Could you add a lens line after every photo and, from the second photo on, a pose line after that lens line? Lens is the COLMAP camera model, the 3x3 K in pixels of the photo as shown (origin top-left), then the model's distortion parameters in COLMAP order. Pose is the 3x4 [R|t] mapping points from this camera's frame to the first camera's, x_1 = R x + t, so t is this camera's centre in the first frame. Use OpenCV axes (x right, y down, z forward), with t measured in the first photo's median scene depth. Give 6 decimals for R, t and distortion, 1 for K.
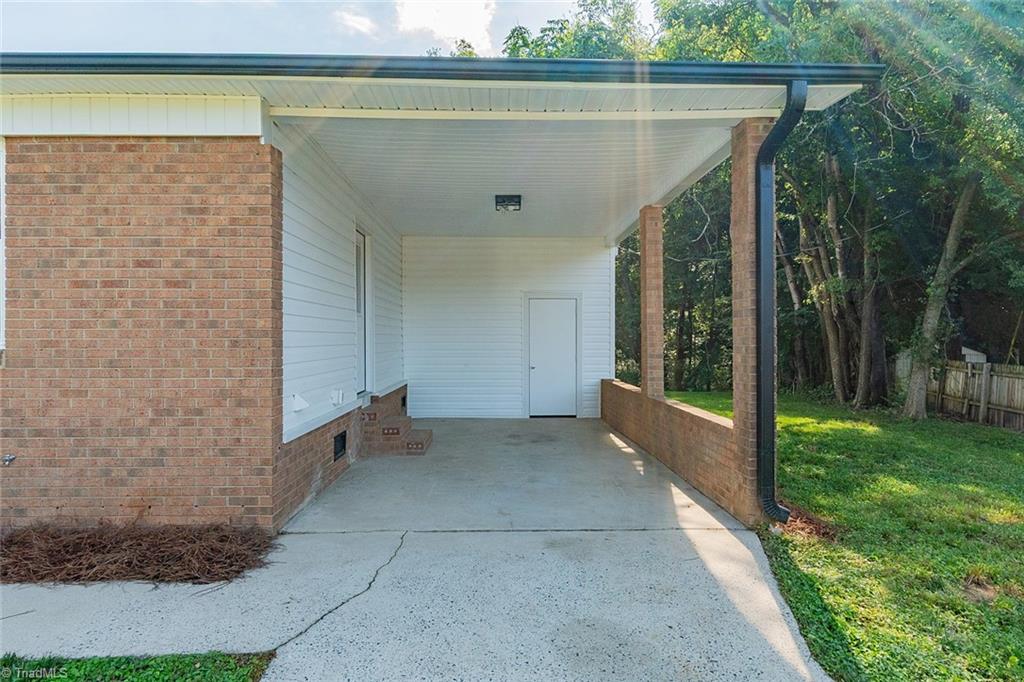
lens RADIAL K [[594.8, 0, 509.6], [0, 594.8, 341.5], [0, 0, 1]] dist [0.000430, 0.000029]
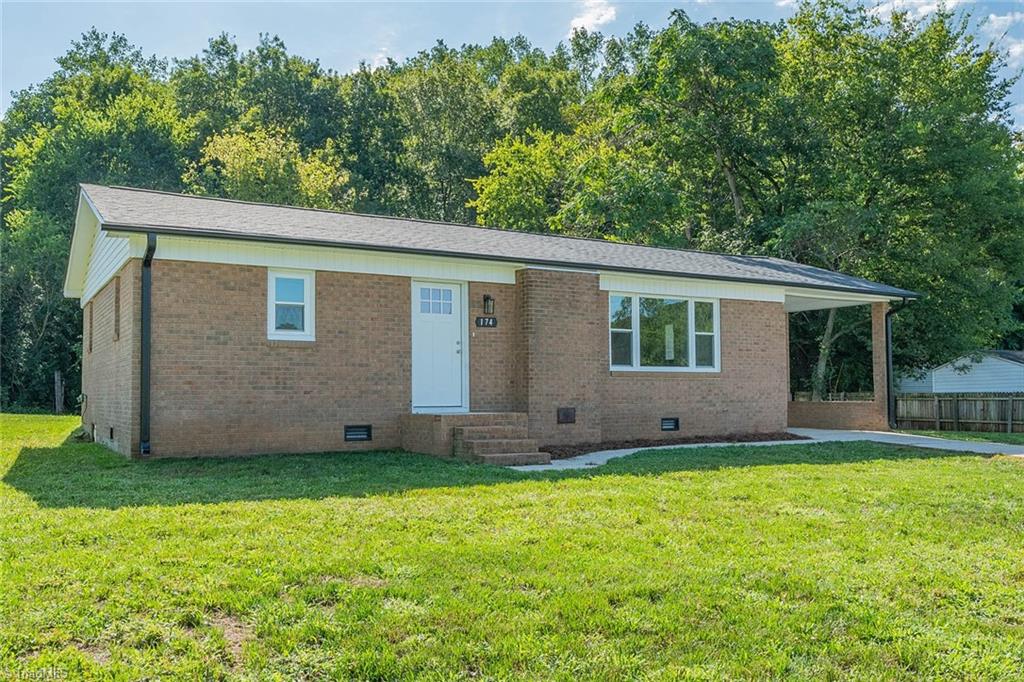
lens RADIAL K [[875.9, 0, 510.2], [0, 875.9, 342.3], [0, 0, 1]] dist [-0.000445, 0.002512]
pose [[0.863035, 0.028051, 0.504365, -3.824805], [0.003035, 0.998151, -0.060706, 0.121089], [-0.505135, 0.053922, 0.861354, -2.104345]]
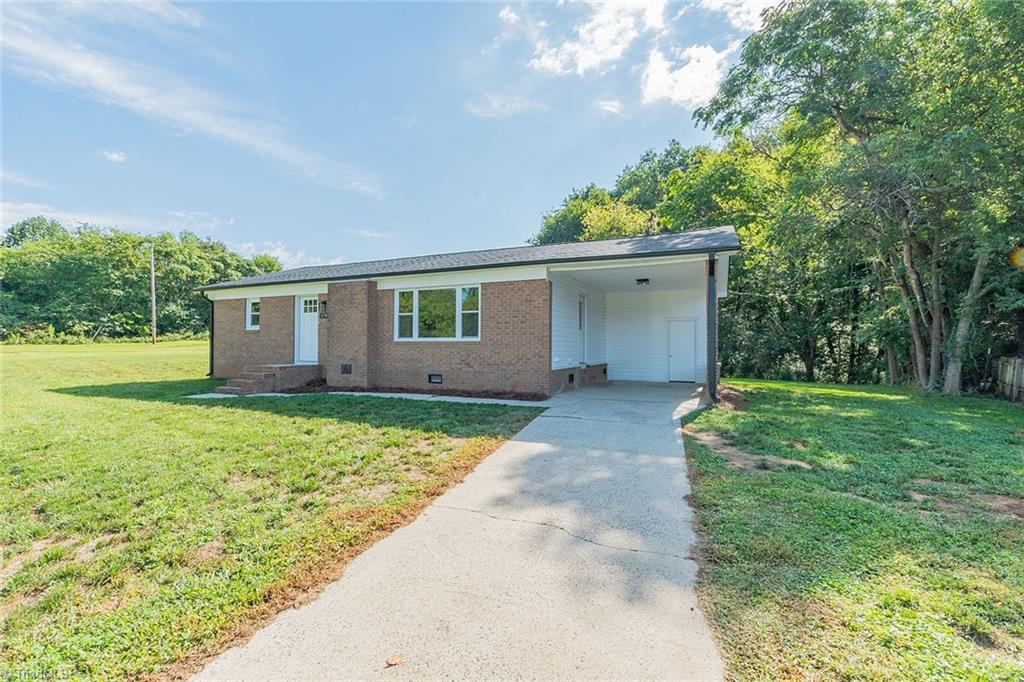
lens RADIAL K [[456.6, 0, 508.5], [0, 456.6, 341.3], [0, 0, 1]] dist [0.009179, 0.001468]
pose [[0.898080, -0.000110, -0.439833, 0.534455], [-0.008611, 0.999804, -0.017833, 0.062051], [0.439748, 0.019803, 0.897903, -1.427715]]
